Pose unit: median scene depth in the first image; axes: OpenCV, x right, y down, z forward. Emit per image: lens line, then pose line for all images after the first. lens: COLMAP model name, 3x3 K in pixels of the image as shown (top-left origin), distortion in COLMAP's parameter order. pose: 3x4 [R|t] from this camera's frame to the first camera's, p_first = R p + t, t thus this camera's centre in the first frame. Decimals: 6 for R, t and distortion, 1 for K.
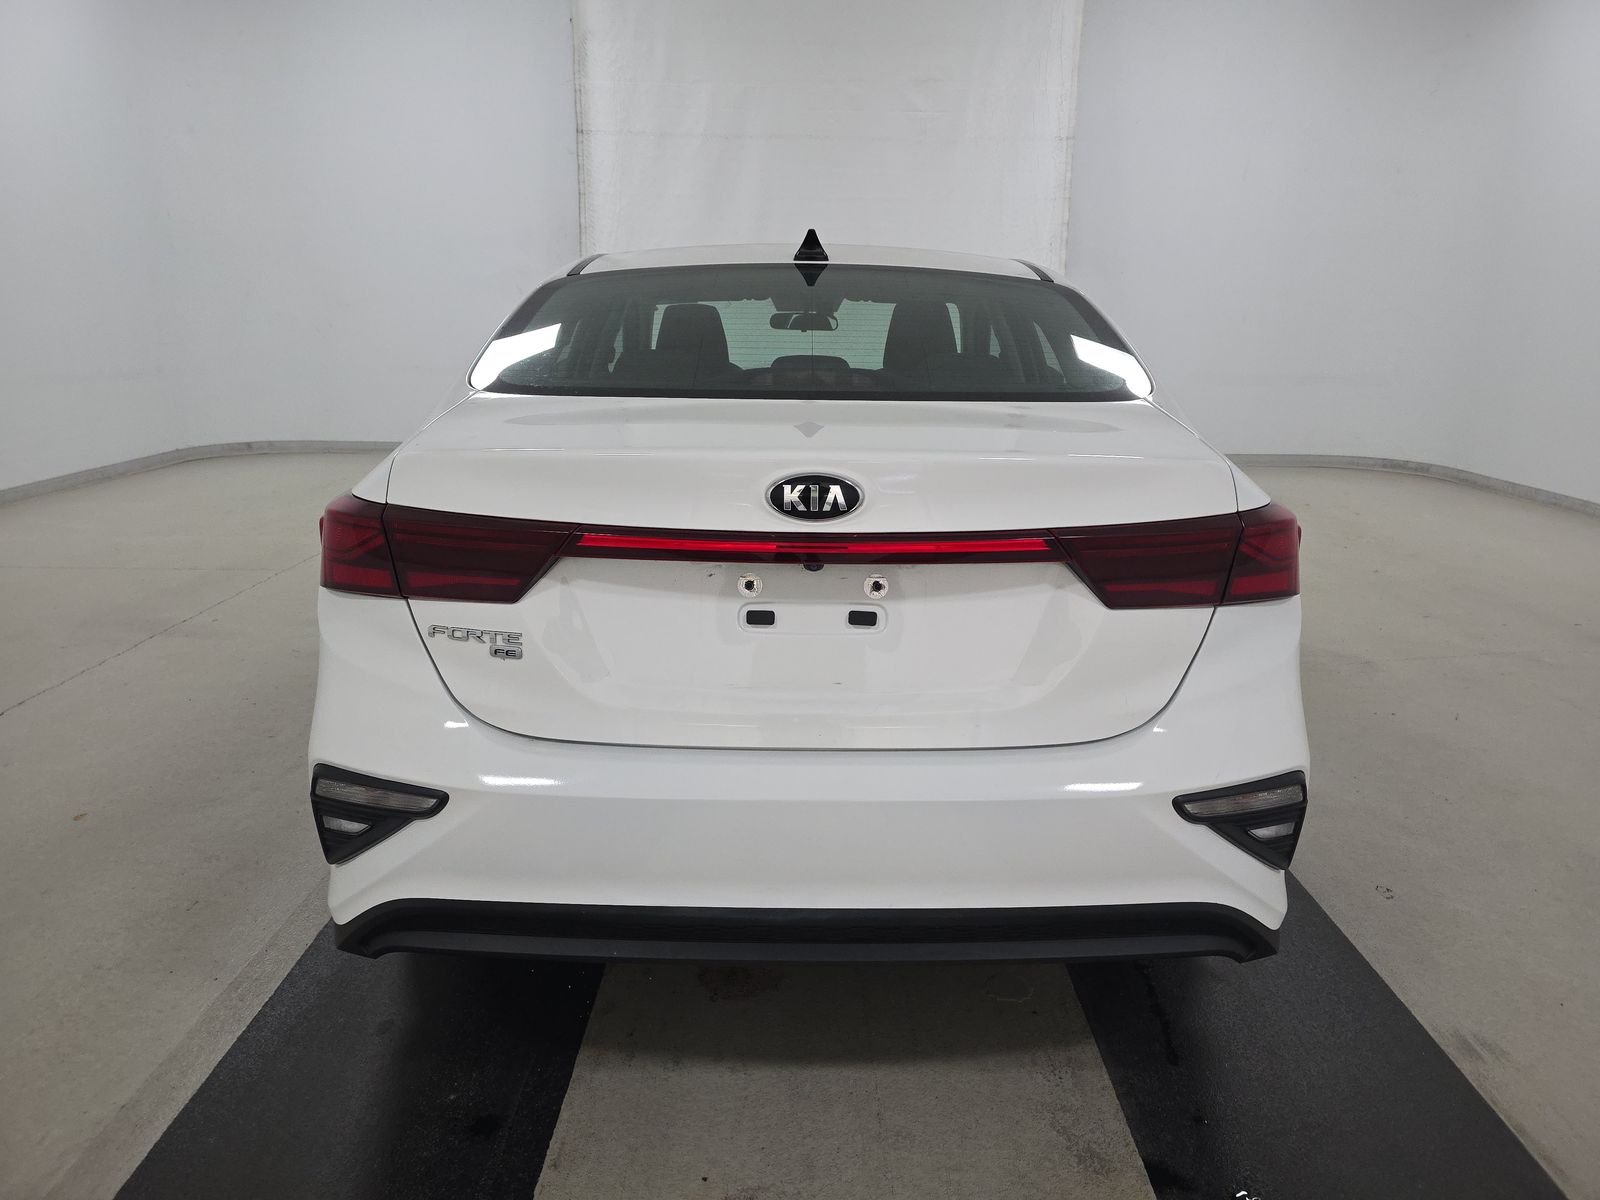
lens RADIAL K [[1102.8, 0, 800.0], [0, 1102.8, 600.0], [0, 0, 1]] dist [0.005784, 0.001201]
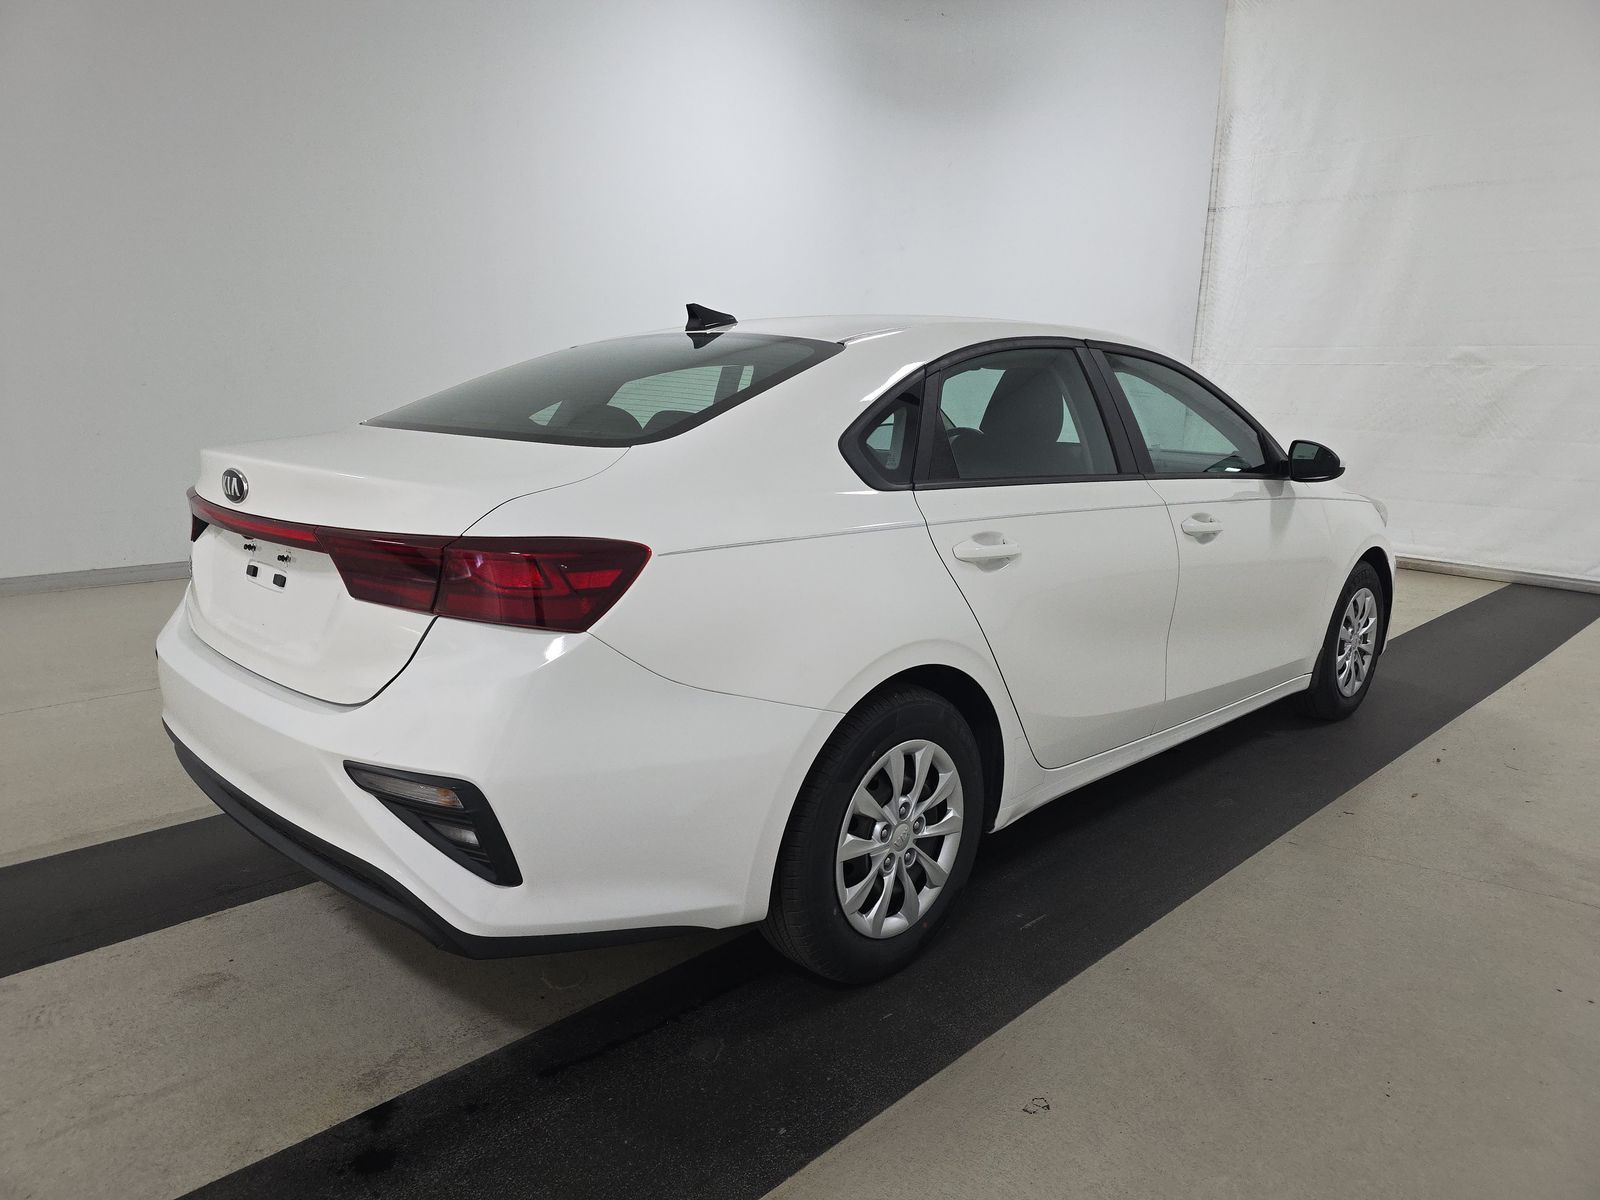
lens RADIAL K [[1102.8, 0, 800.0], [0, 1102.8, 600.0], [0, 0, 1]] dist [0.005784, 0.001201]
pose [[0.689736, 0.136190, -0.711137, 1.084477], [-0.188788, 0.982005, 0.004957, -0.064721], [0.699016, 0.130835, 0.703036, 0.348707]]
